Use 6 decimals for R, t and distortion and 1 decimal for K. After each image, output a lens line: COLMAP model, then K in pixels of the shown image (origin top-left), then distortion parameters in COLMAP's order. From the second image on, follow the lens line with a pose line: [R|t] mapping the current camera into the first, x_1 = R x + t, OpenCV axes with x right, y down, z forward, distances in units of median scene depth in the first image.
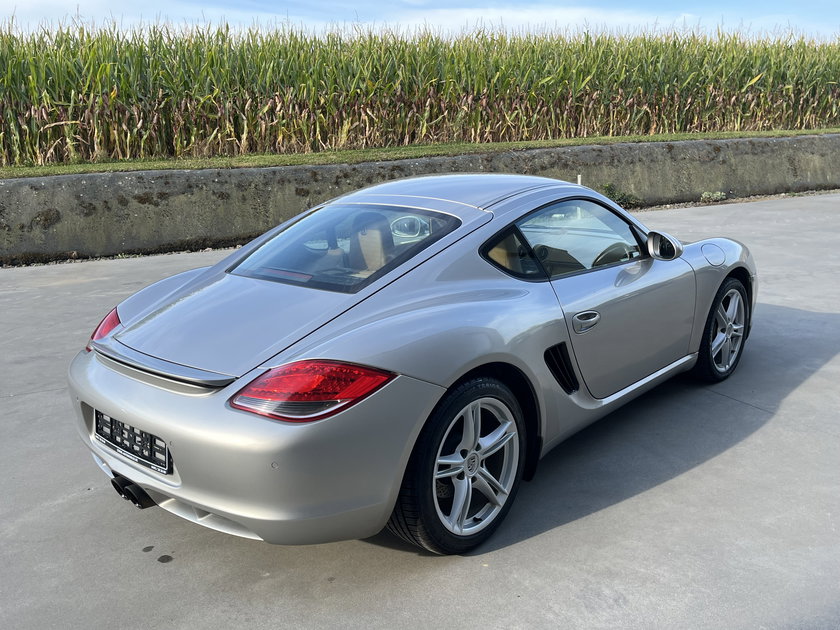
lens RADIAL K [[732.9, 0, 418.9], [0, 732.9, 316.7], [0, 0, 1]] dist [0.005761, 0.026110]
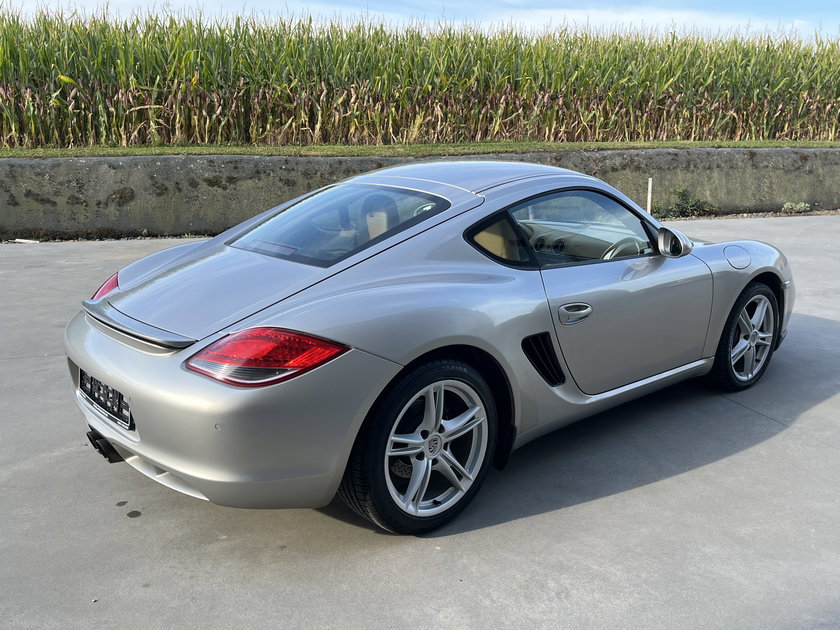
lens RADIAL K [[732.9, 0, 417.8], [0, 732.9, 313.2], [0, 0, 1]] dist [0.005761, 0.026110]
pose [[0.993453, 0.062358, -0.095720, 0.105083], [-0.062413, 0.998047, 0.002420, 0.015909], [0.095684, 0.003570, 0.995405, 0.006229]]
